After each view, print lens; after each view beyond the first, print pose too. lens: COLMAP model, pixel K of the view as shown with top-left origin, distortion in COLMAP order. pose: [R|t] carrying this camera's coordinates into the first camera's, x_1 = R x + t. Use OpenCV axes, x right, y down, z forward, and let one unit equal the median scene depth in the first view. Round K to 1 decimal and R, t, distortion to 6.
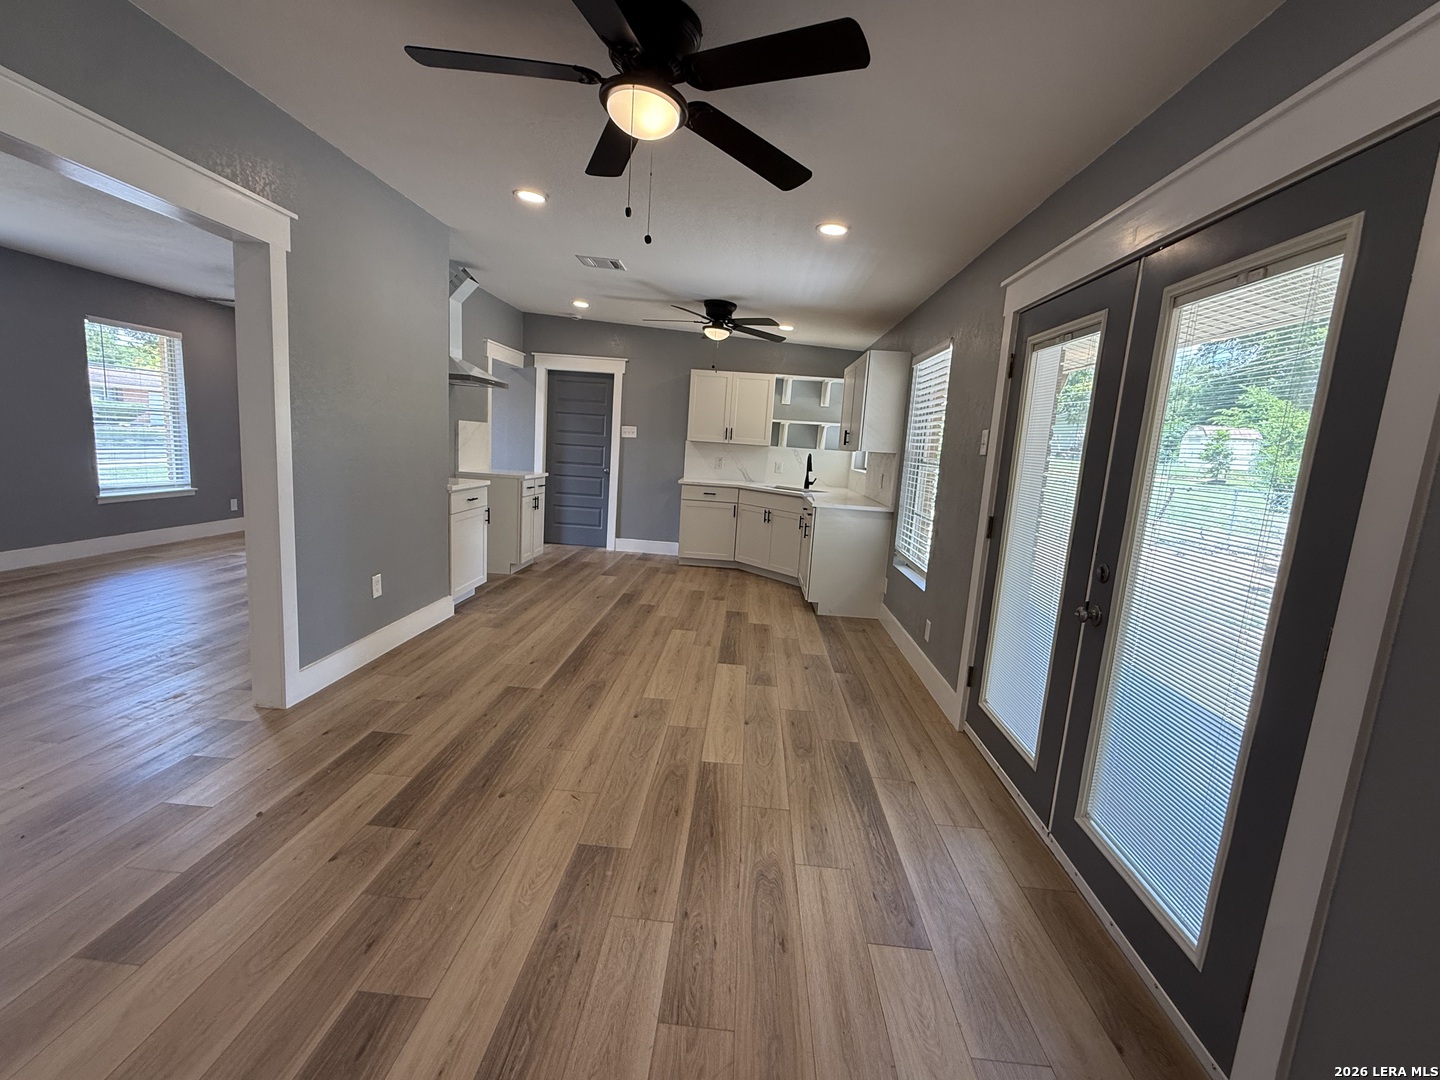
lens RADIAL K [[628.8, 0, 718.1], [0, 628.8, 537.7], [0, 0, 1]] dist [0.001782, 0.000197]
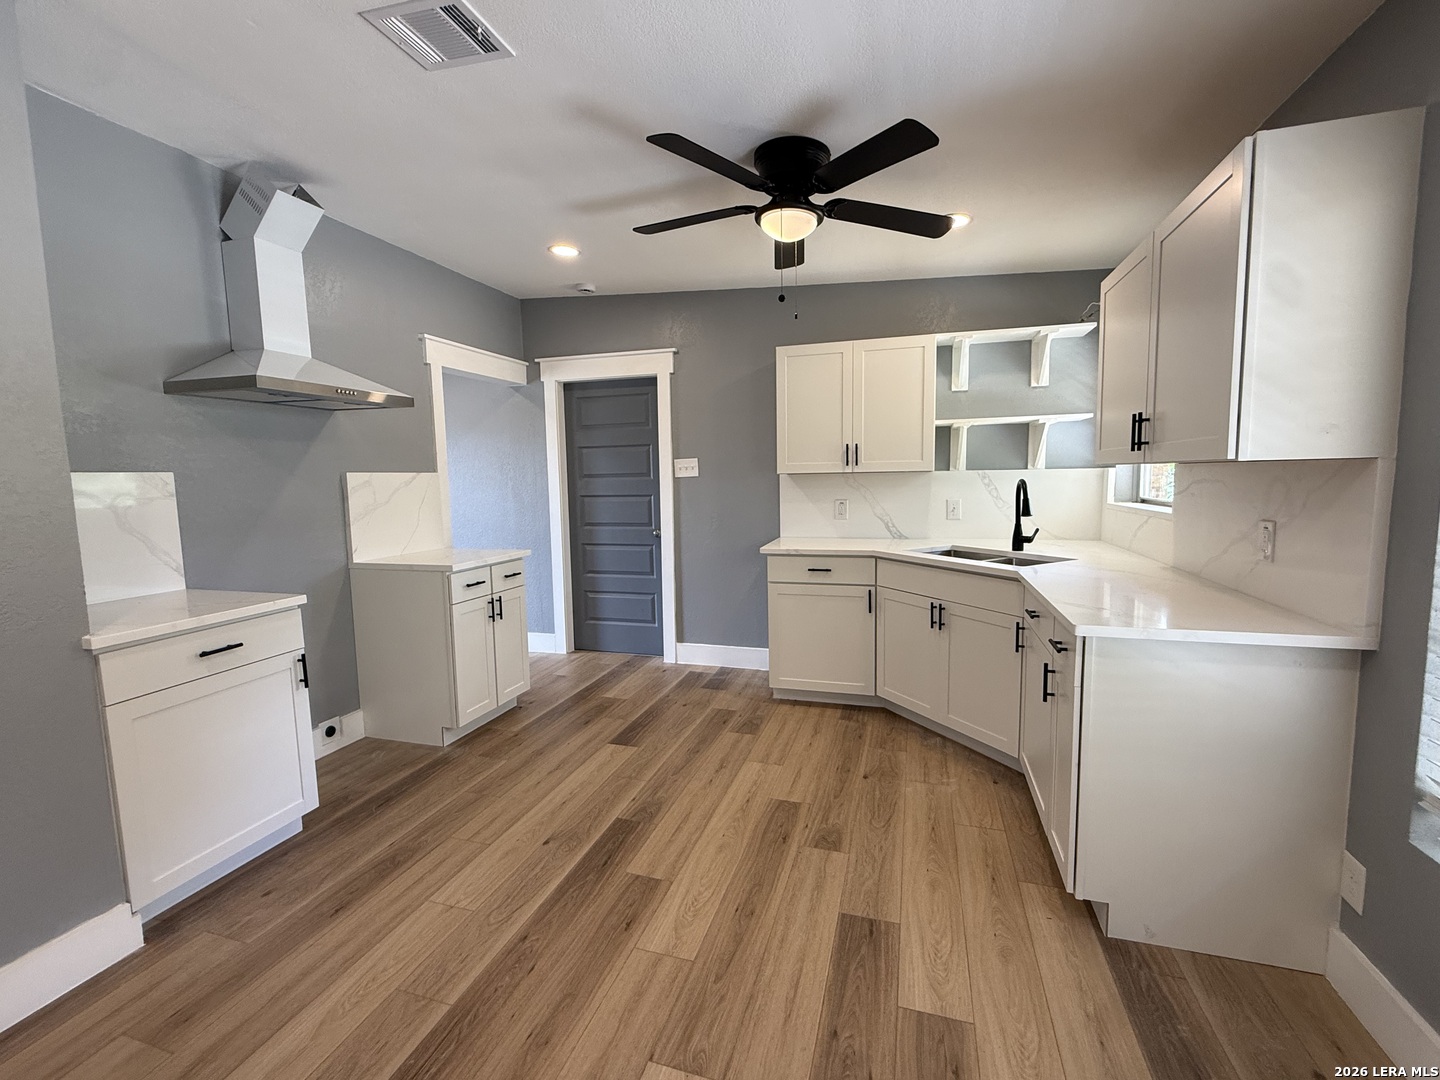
lens RADIAL K [[628.8, 0, 718.1], [0, 628.8, 537.7], [0, 0, 1]] dist [0.001782, 0.000197]
pose [[0.966152, -0.058181, -0.251327, 0.037704], [0.043414, 0.997011, -0.063911, -0.065202], [0.254295, 0.050836, 0.965790, 0.453892]]
